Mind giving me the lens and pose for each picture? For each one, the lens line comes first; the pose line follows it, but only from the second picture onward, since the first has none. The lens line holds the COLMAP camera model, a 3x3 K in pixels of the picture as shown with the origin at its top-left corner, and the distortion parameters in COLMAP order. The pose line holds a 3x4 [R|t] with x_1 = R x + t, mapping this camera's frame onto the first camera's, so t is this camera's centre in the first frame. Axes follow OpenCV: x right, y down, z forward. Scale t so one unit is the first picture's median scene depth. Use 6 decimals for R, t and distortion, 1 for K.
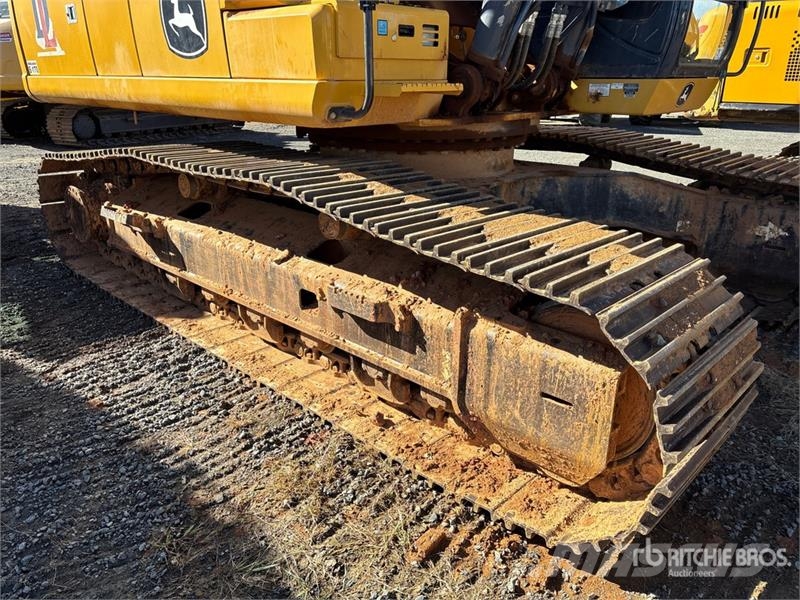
lens RADIAL K [[587.3, 0, 400.1], [0, 587.3, 302.0], [0, 0, 1]] dist [0.028018, -0.001587]
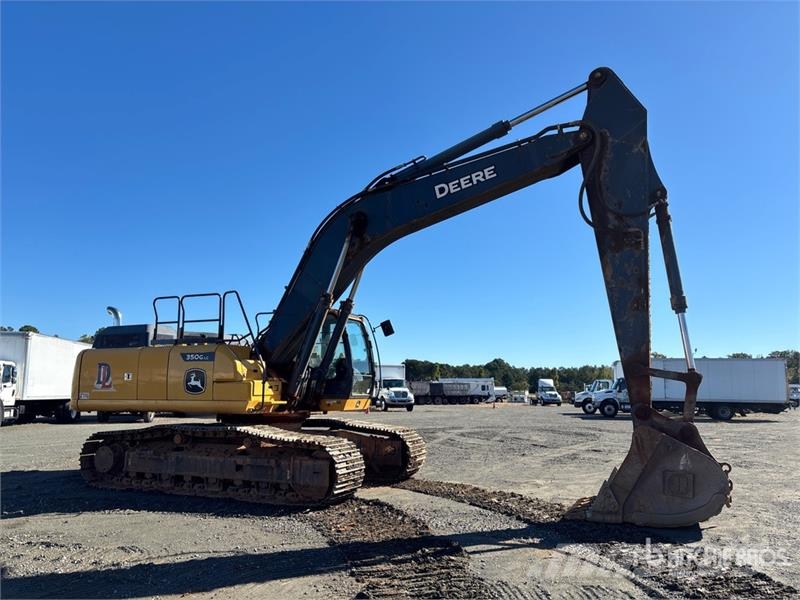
lens RADIAL K [[587.3, 0, 400.1], [0, 587.3, 302.0], [0, 0, 1]] dist [0.028018, -0.001587]
pose [[0.934154, 0.055240, 0.352569, -0.494978], [0.126293, 0.872843, -0.471377, 0.785122], [-0.333776, 0.484865, 0.808393, -2.160930]]
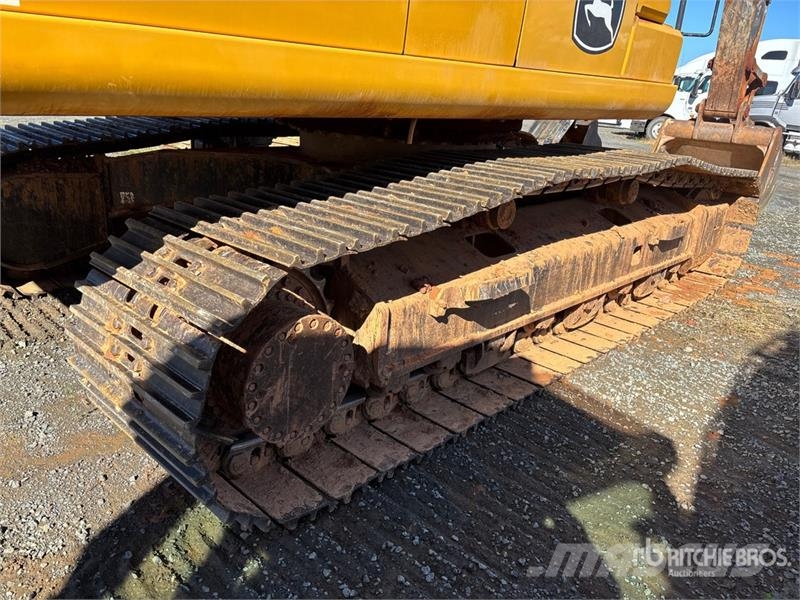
lens RADIAL K [[599.9, 0, 408.3], [0, 599.9, 299.0], [0, 0, 1]] dist [0.080423, -0.098944]
pose [[-0.008764, -0.347690, 0.937568, -1.397486], [0.293586, 0.895389, 0.334793, -0.484231], [-0.955892, 0.278192, 0.094230, 1.330052]]
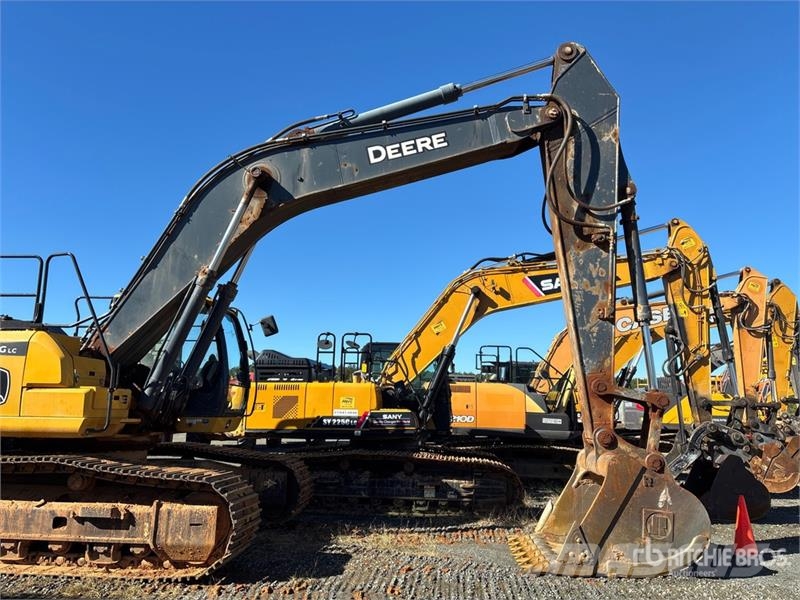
lens RADIAL K [[599.9, 0, 408.3], [0, 599.9, 299.0], [0, 0, 1]] dist [0.080423, -0.098944]
pose [[0.755953, 0.132641, 0.641048, -0.676496], [0.219098, 0.871515, -0.438699, 0.495881], [-0.616872, 0.472088, 0.629763, -1.372954]]
